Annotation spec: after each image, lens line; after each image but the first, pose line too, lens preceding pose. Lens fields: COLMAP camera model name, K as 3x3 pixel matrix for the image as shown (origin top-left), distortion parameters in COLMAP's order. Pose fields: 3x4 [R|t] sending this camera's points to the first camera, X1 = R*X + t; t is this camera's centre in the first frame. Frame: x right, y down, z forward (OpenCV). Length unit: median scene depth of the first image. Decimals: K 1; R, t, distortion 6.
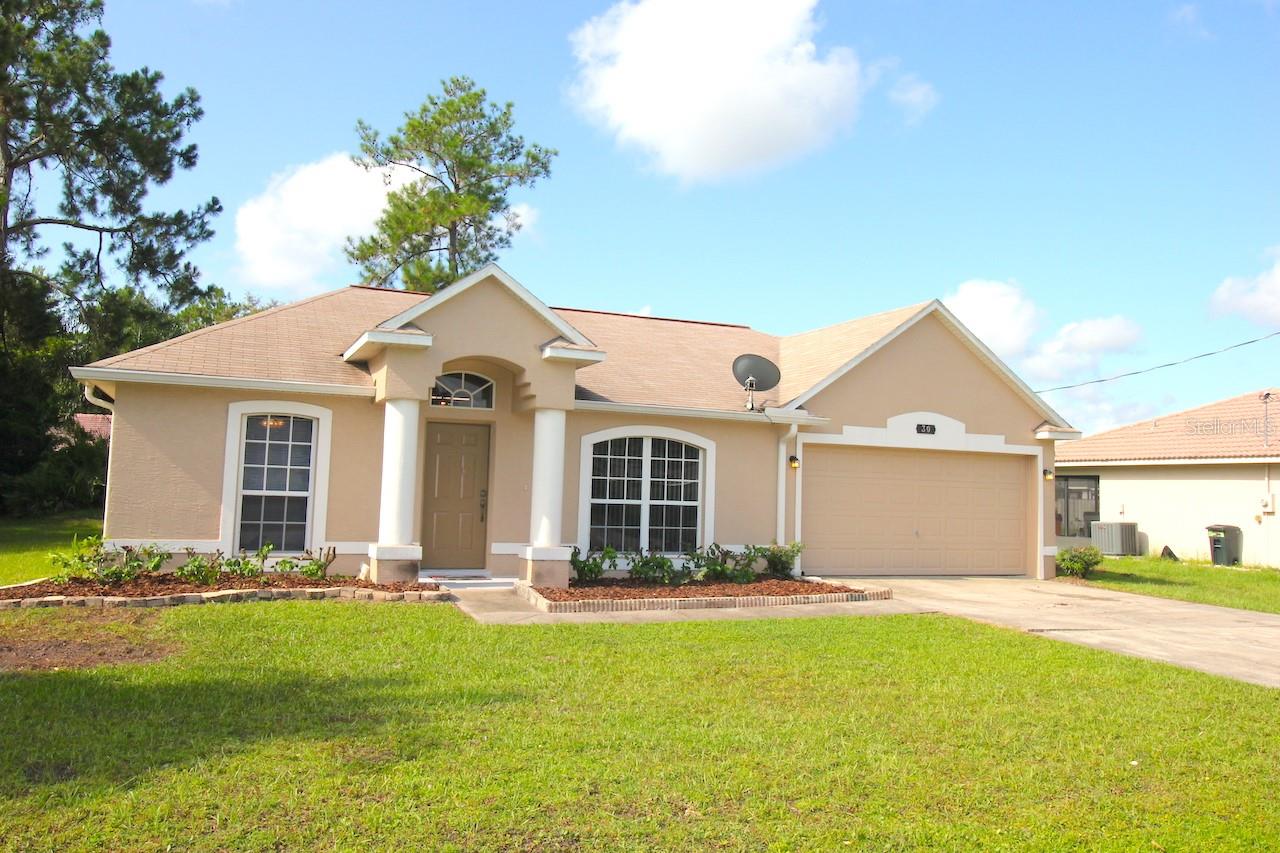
lens RADIAL K [[1001.7, 0, 641.9], [0, 1001.7, 425.0], [0, 0, 1]] dist [0.006894, -0.005144]
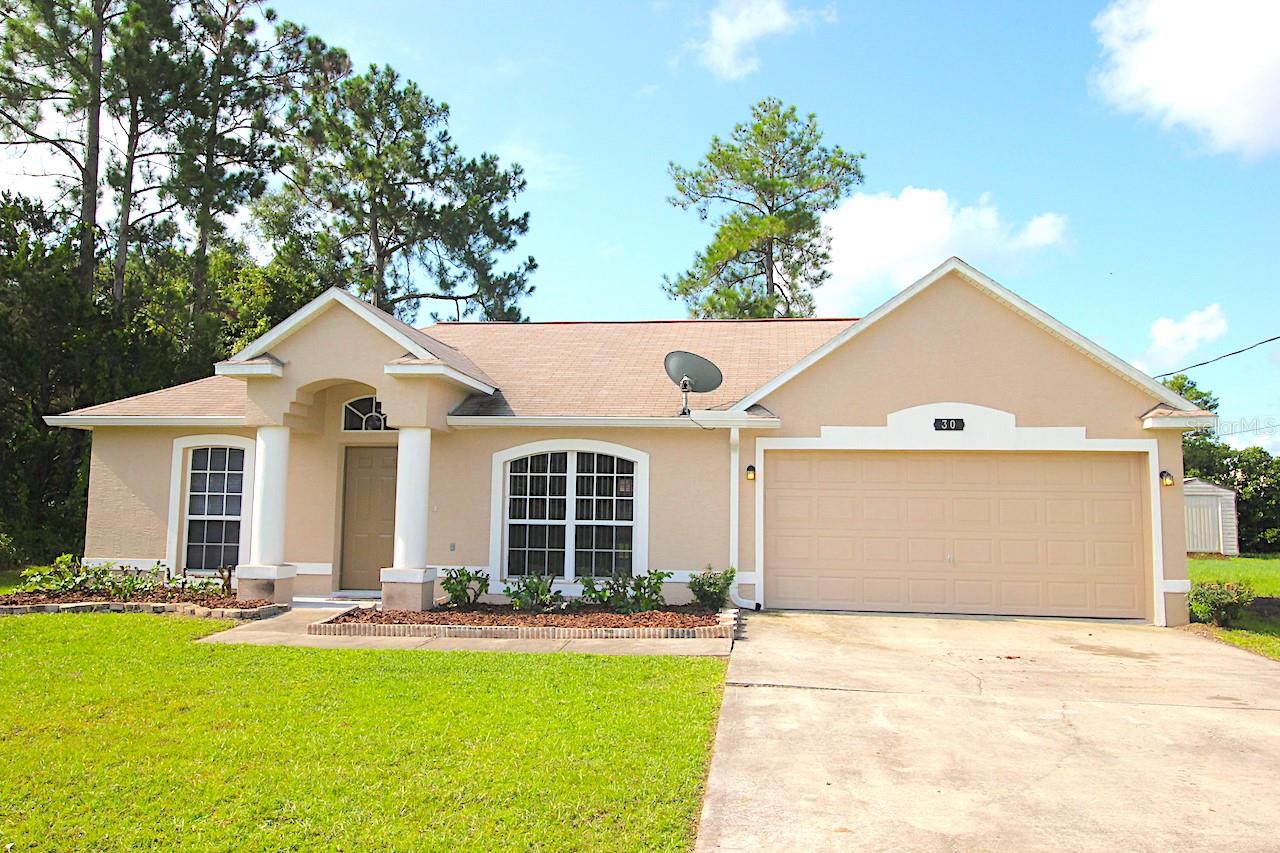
lens RADIAL K [[1001.7, 0, 642.5], [0, 1001.7, 427.4], [0, 0, 1]] dist [0.006894, -0.005144]
pose [[0.866514, -0.059805, -0.495557, 0.510775], [0.045782, 0.998134, -0.040405, 0.029684], [0.497048, 0.012324, 0.867635, 0.229837]]
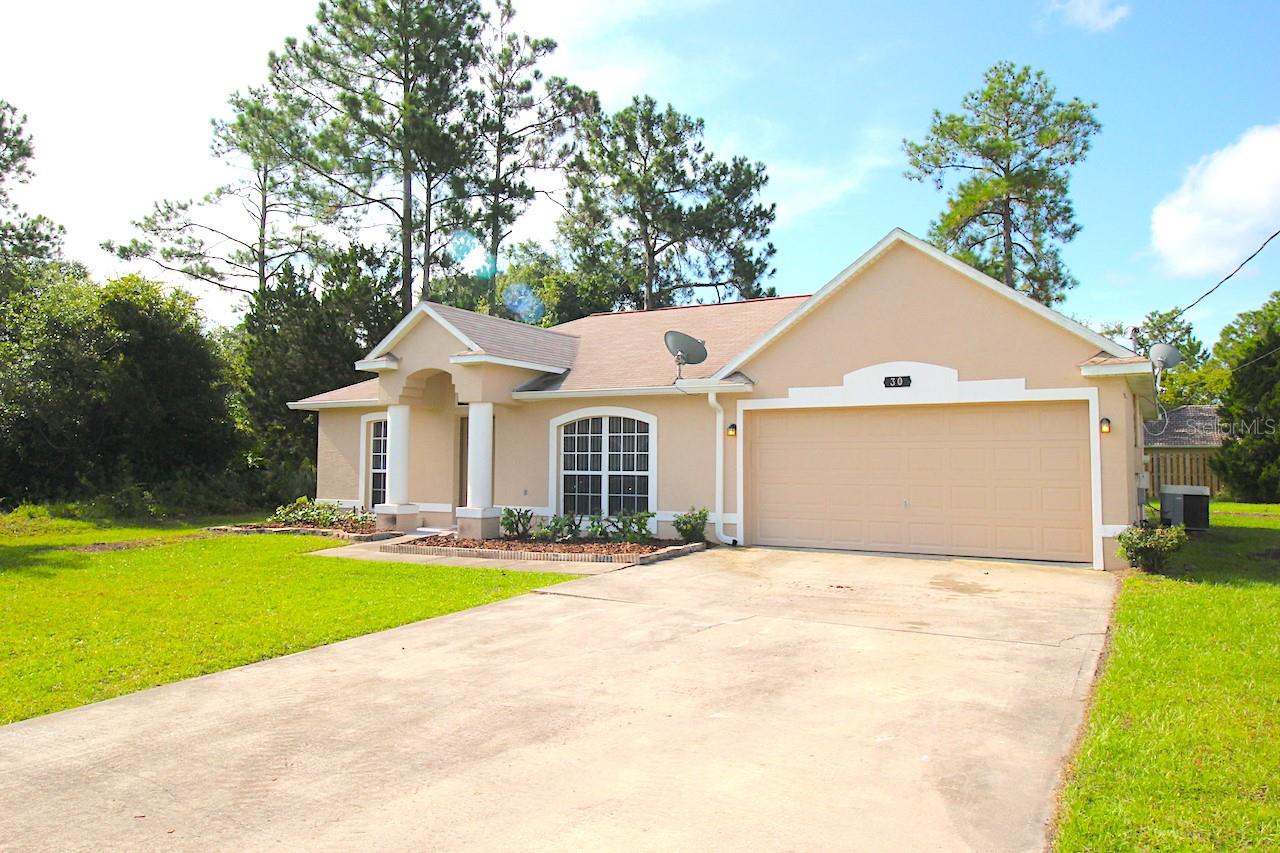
lens RADIAL K [[900.8, 0, 636.6], [0, 900.8, 424.4], [0, 0, 1]] dist [-0.005652, 0.003886]
pose [[0.599871, -0.062936, -0.797618, 0.838713], [0.066632, 0.997368, -0.028585, 0.052492], [0.797318, -0.036000, 0.602485, 0.398007]]
